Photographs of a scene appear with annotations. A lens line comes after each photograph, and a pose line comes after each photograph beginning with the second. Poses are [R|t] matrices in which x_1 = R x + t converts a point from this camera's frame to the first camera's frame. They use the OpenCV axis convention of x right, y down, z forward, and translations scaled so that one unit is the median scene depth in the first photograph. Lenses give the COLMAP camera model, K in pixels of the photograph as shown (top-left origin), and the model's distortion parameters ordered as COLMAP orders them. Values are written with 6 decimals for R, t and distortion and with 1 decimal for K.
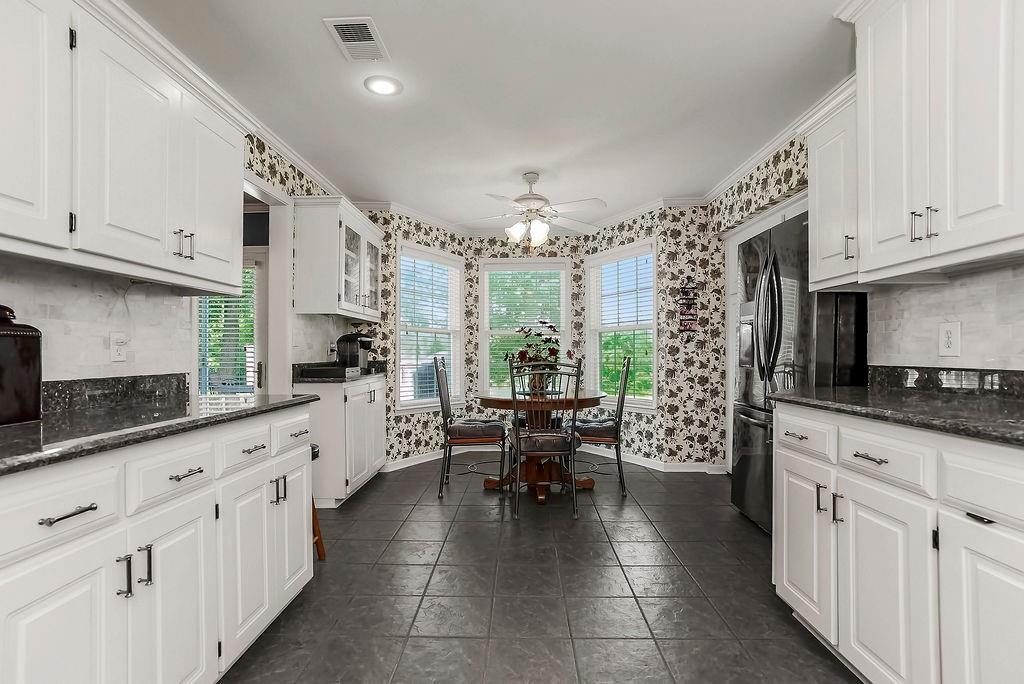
lens RADIAL K [[481.2, 0, 506.3], [0, 481.2, 347.8], [0, 0, 1]] dist [-0.030459, 0.010398]
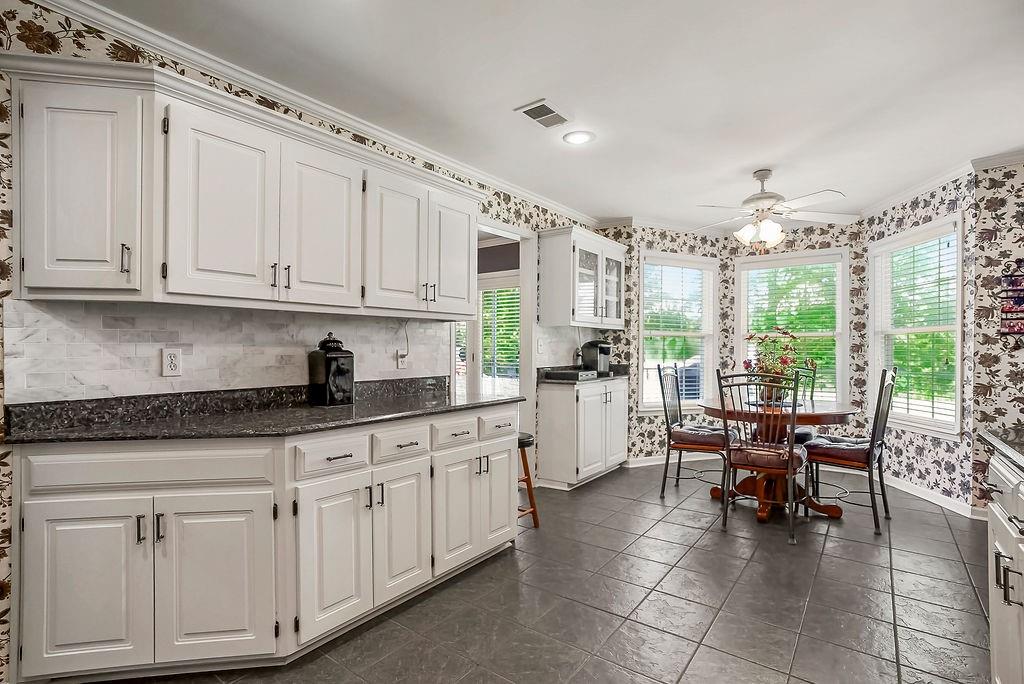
lens RADIAL K [[481.2, 0, 516.1], [0, 481.2, 347.2], [0, 0, 1]] dist [-0.030459, 0.010398]
pose [[0.823794, 0.003427, -0.566879, 0.155528], [0.001538, 0.999965, 0.008280, -0.021906], [0.566887, -0.007693, 0.823760, -0.035254]]
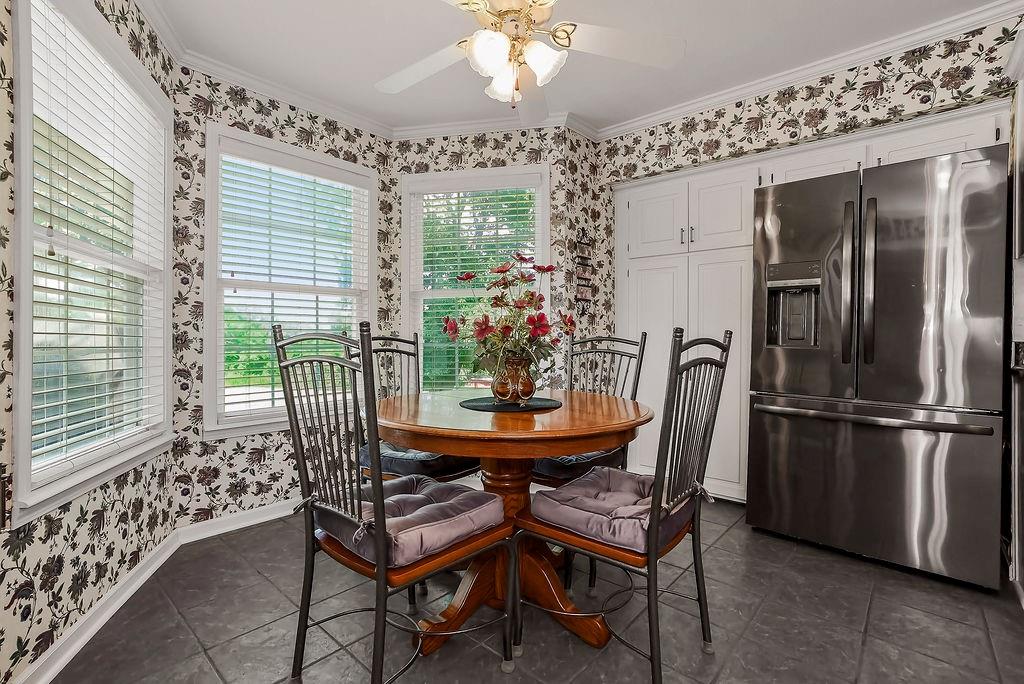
lens RADIAL K [[481.2, 0, 501.4], [0, 481.2, 339.9], [0, 0, 1]] dist [-0.030459, 0.010398]
pose [[0.639514, 0.005143, 0.768762, -0.283811], [-0.011734, 0.999926, 0.003072, 0.026322], [-0.768690, -0.010985, 0.639527, 0.612164]]
